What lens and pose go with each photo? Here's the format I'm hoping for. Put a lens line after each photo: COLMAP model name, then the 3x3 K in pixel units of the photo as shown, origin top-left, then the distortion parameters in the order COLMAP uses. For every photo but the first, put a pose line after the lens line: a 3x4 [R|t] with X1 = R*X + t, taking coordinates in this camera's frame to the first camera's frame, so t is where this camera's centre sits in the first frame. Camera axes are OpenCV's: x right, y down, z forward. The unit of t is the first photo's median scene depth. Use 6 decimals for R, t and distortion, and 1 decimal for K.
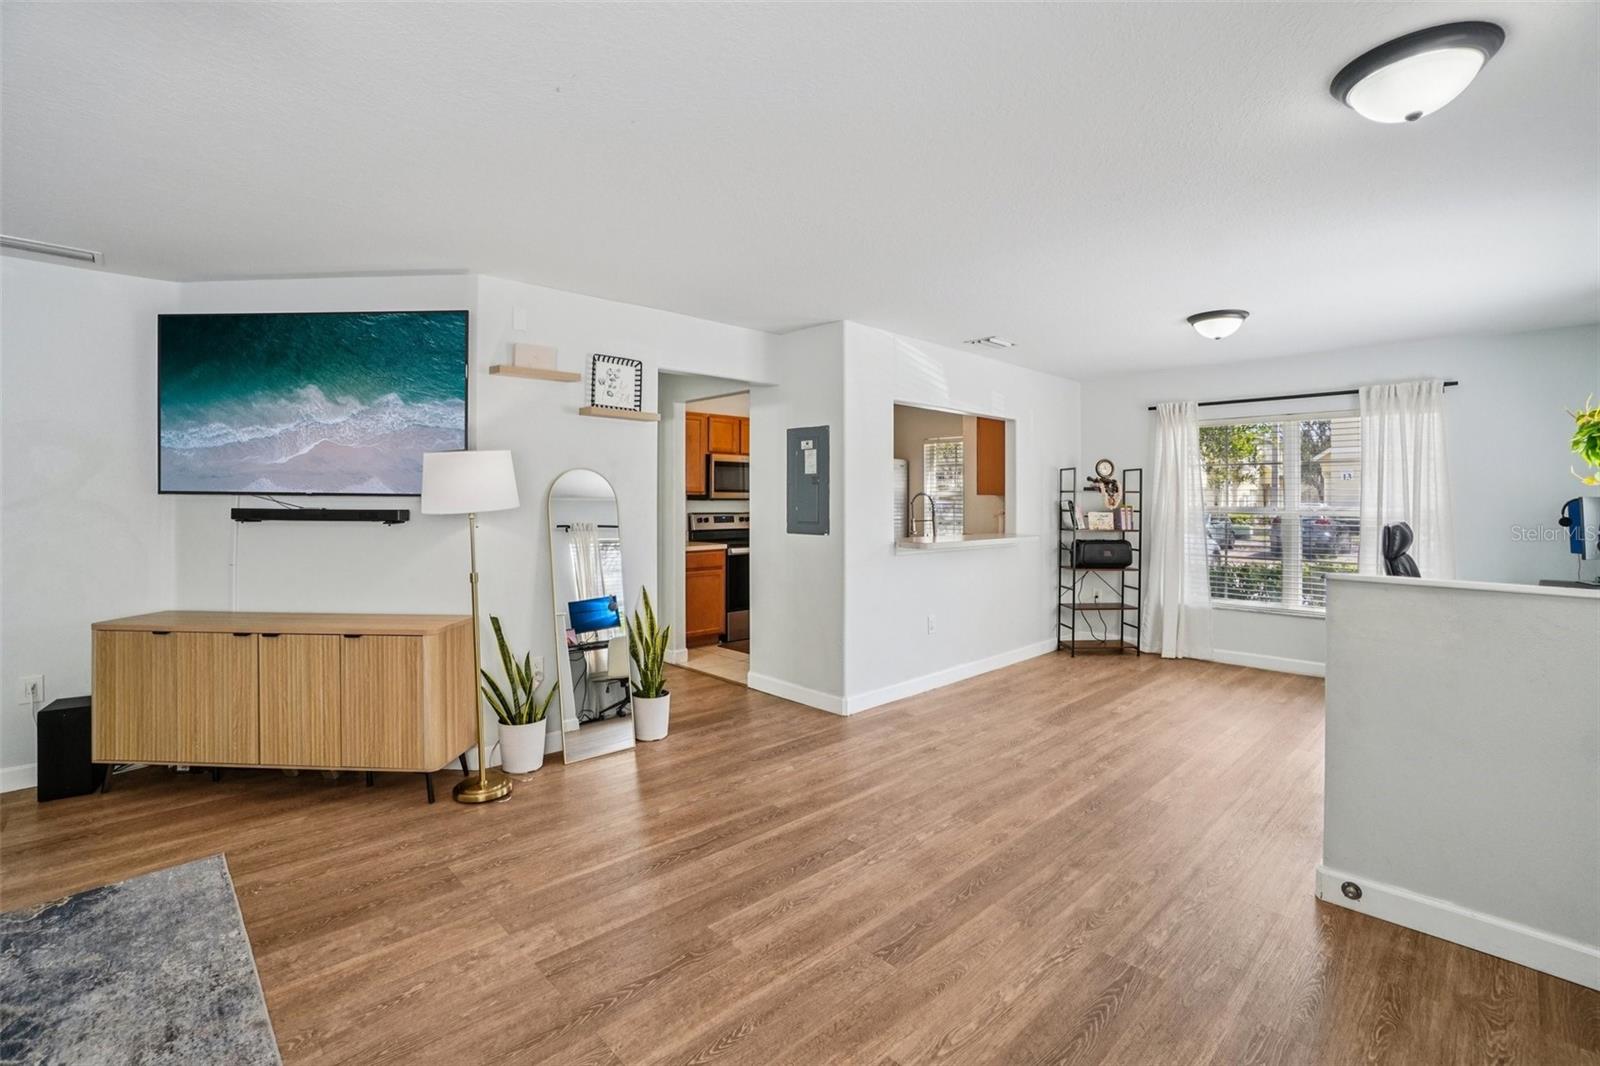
lens RADIAL K [[715.0, 0, 807.0], [0, 715.0, 505.7], [0, 0, 1]] dist [-0.053946, 0.016615]
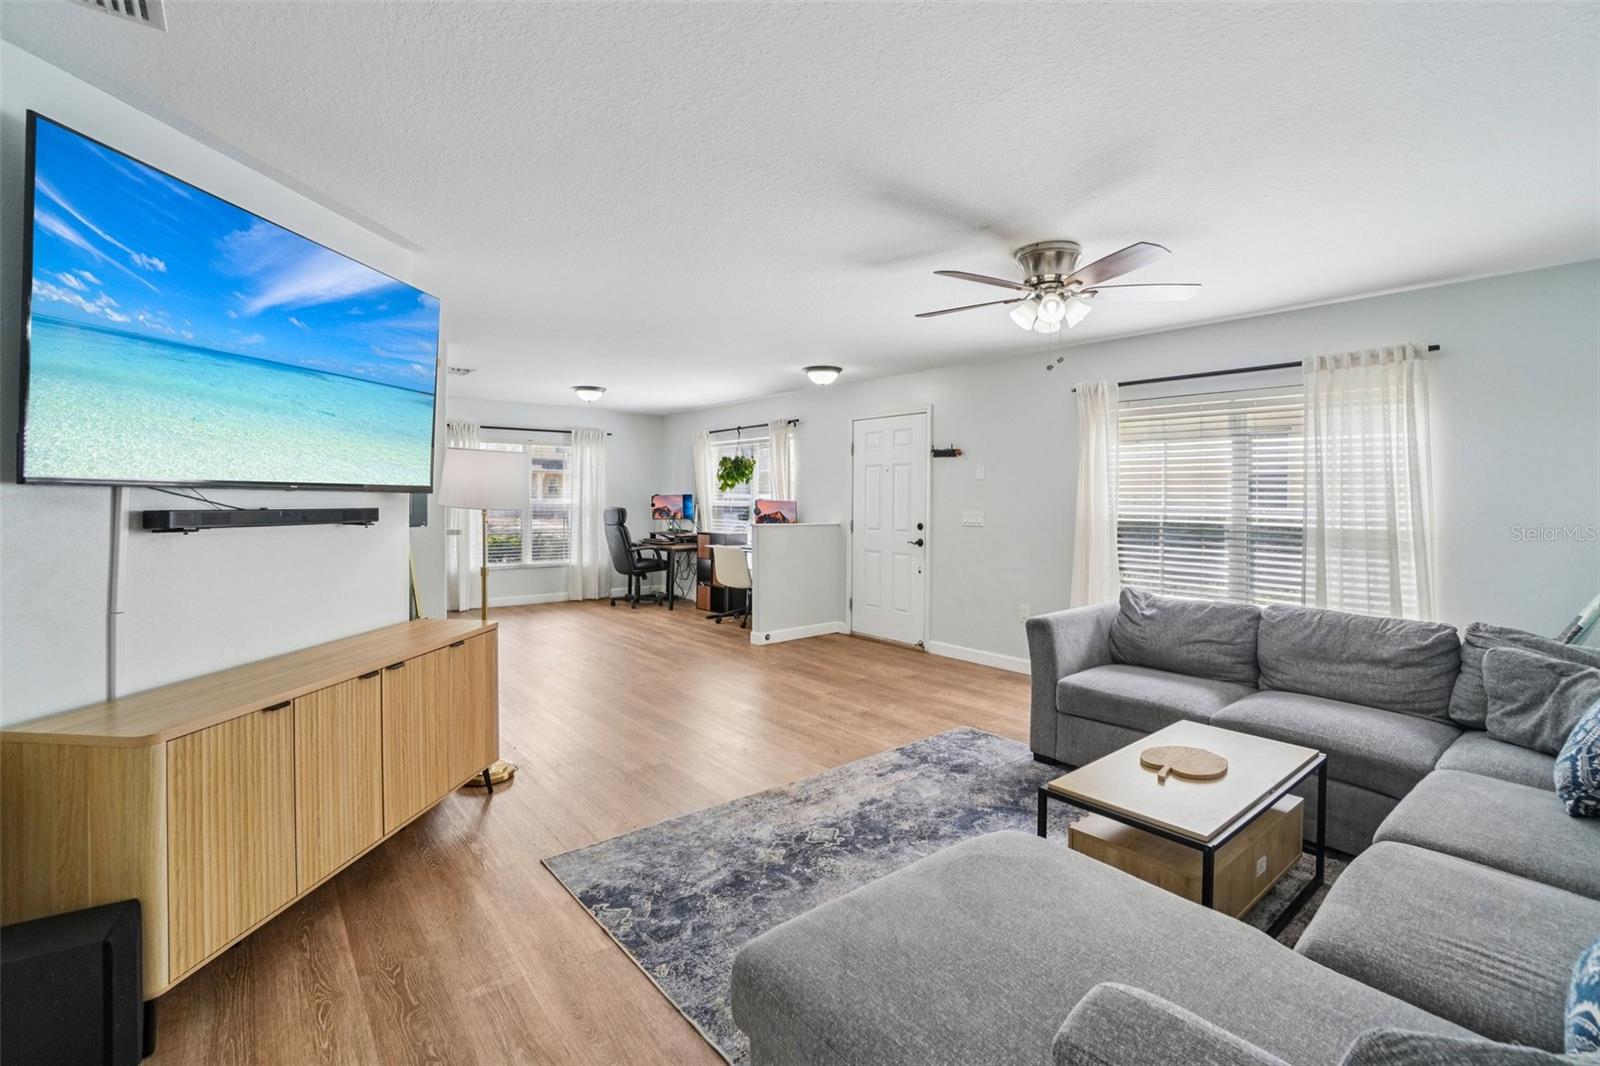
lens RADIAL K [[715.0, 0, 798.5], [0, 715.0, 489.2], [0, 0, 1]] dist [-0.053946, 0.016615]
pose [[0.088142, 0.008343, 0.996073, -1.196280], [0.003484, 0.999956, -0.008684, -0.007005], [-0.996102, 0.004236, 0.088109, 0.360134]]
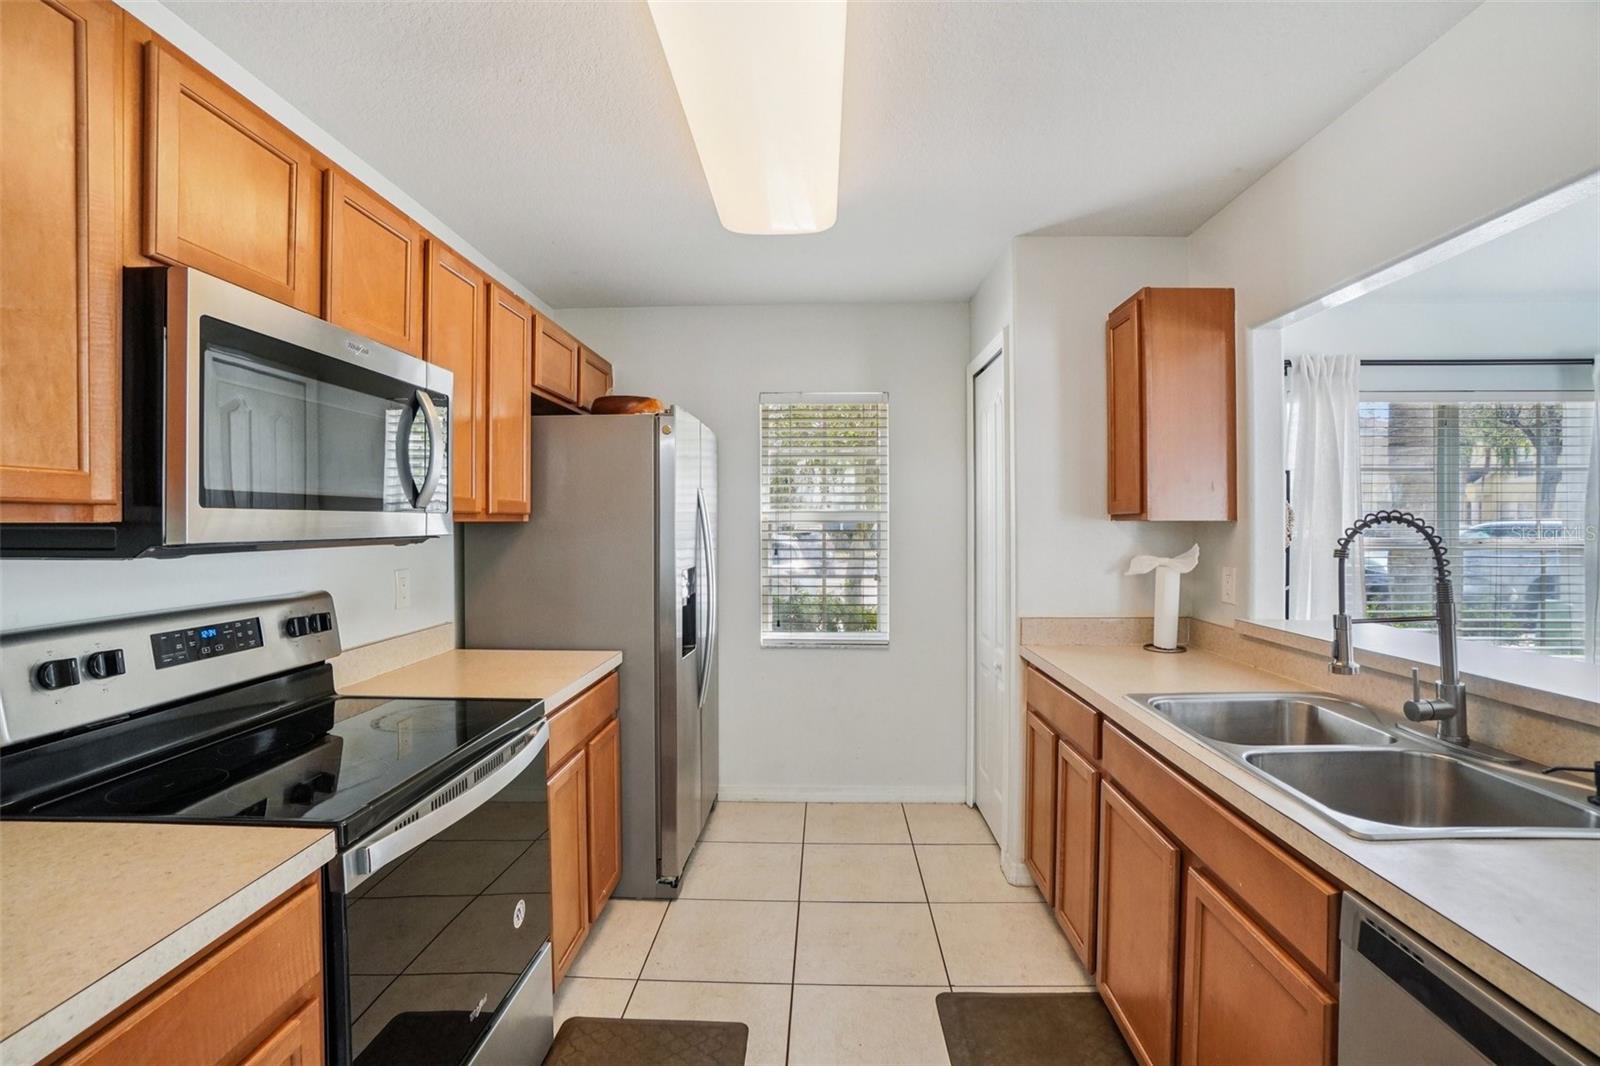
lens RADIAL K [[715.0, 0, 807.0], [0, 715.0, 522.4], [0, 0, 1]] dist [-0.053946, 0.016615]
pose [[0.714374, -0.003733, 0.699754, -0.245651], [0.009410, 0.999947, -0.004272, -0.023053], [-0.699701, 0.009636, 0.714371, 1.368609]]
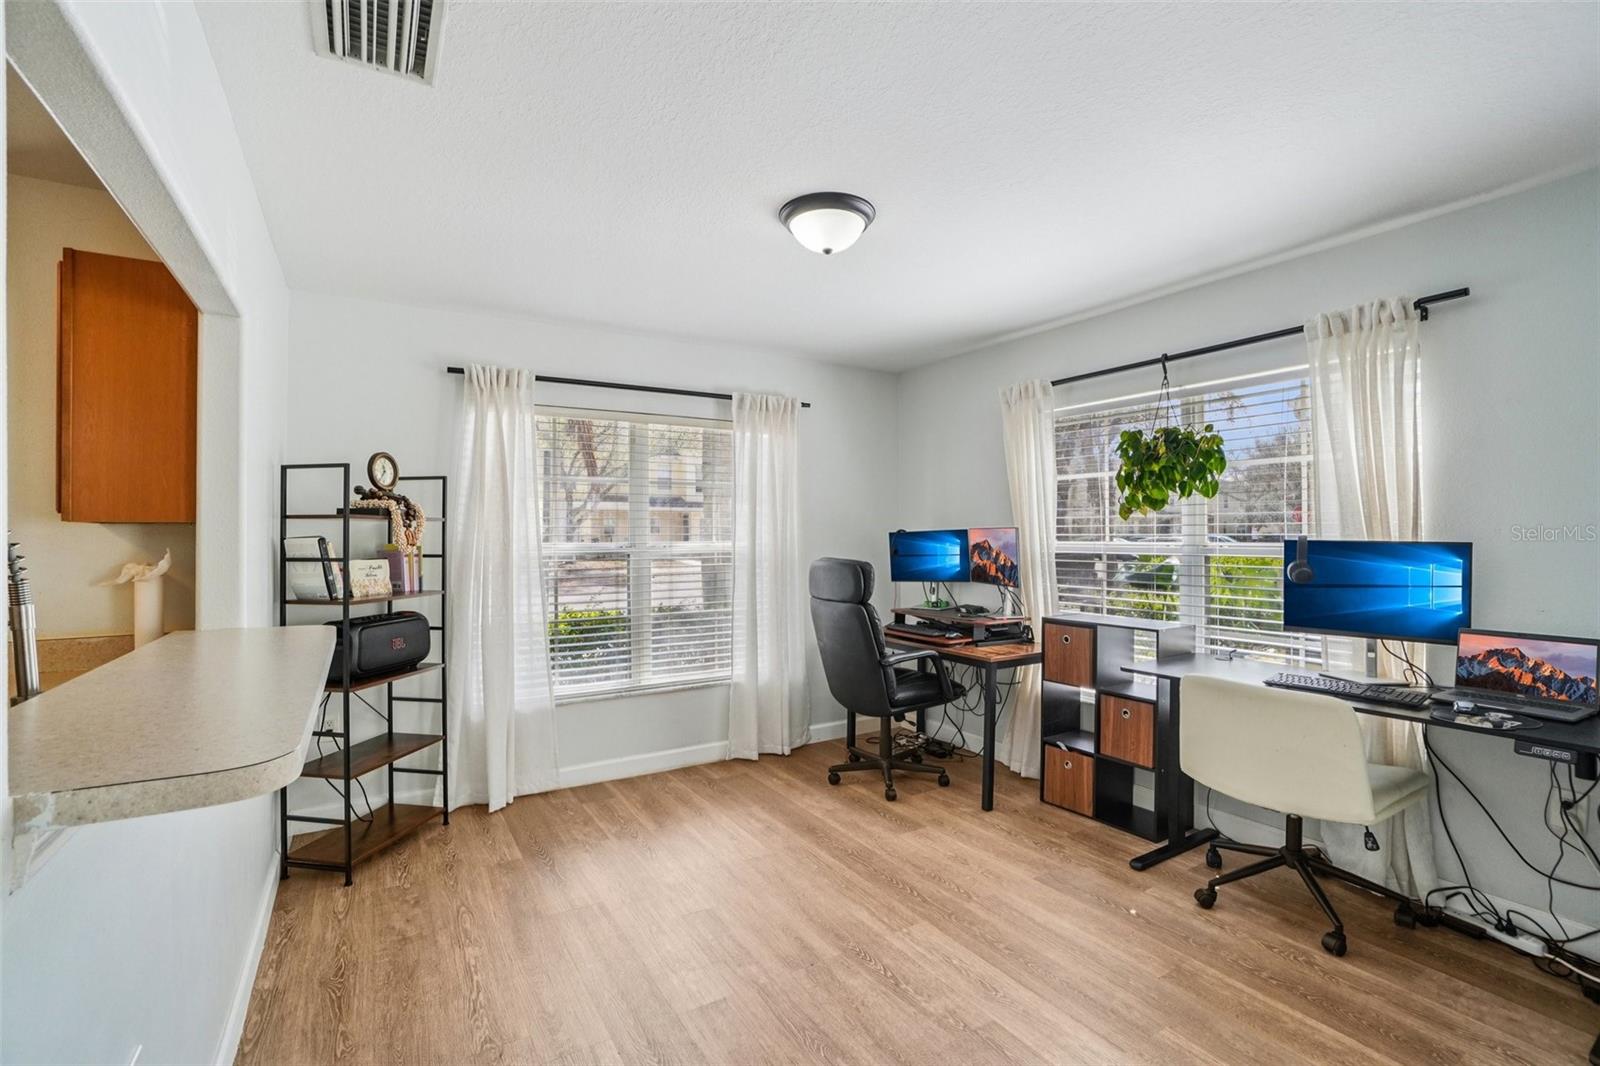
lens RADIAL K [[715.0, 0, 798.9], [0, 715.0, 523.6], [0, 0, 1]] dist [-0.053946, 0.016615]
pose [[0.216472, 0.010231, 0.976235, 0.008029], [0.014798, 0.999796, -0.013760, -0.007736], [-0.976177, 0.017425, 0.216277, 0.966465]]
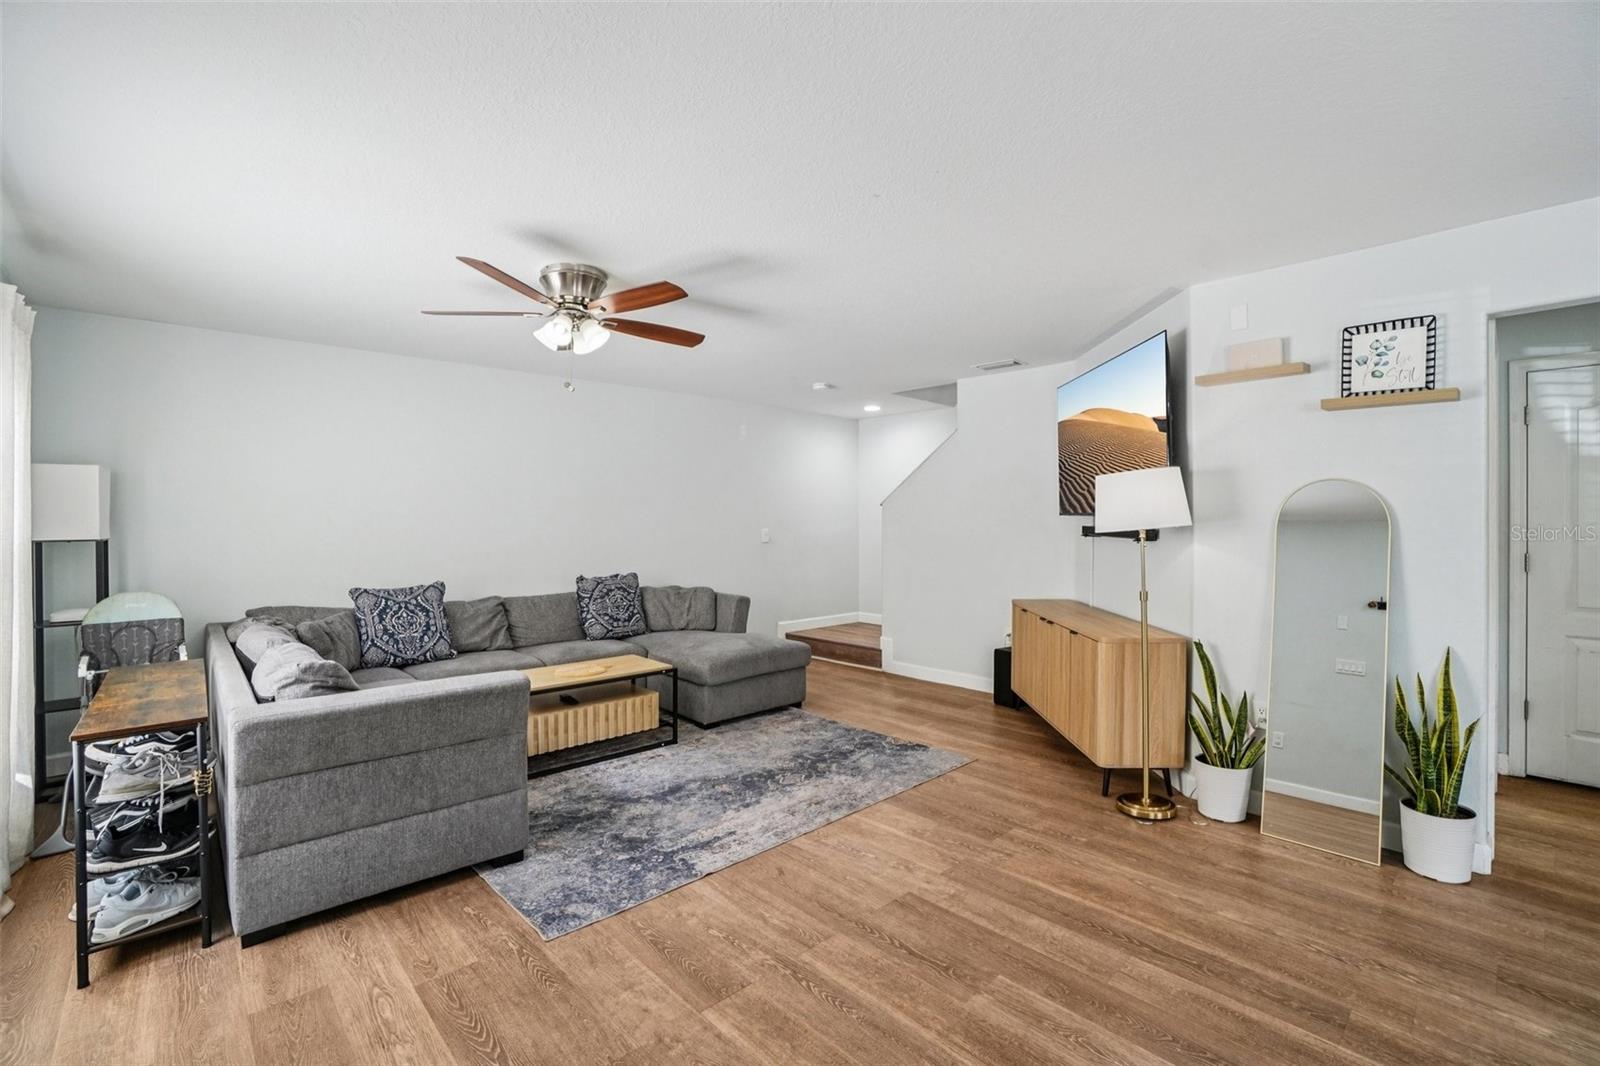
lens RADIAL K [[715.0, 0, 799.4], [0, 715.0, 521.9], [0, 0, 1]] dist [-0.053946, 0.016615]
pose [[-0.010766, 0.000937, -0.999942, 0.445726], [-0.008033, 0.999967, 0.001023, -0.001318], [0.999910, 0.008043, -0.010759, 0.416786]]
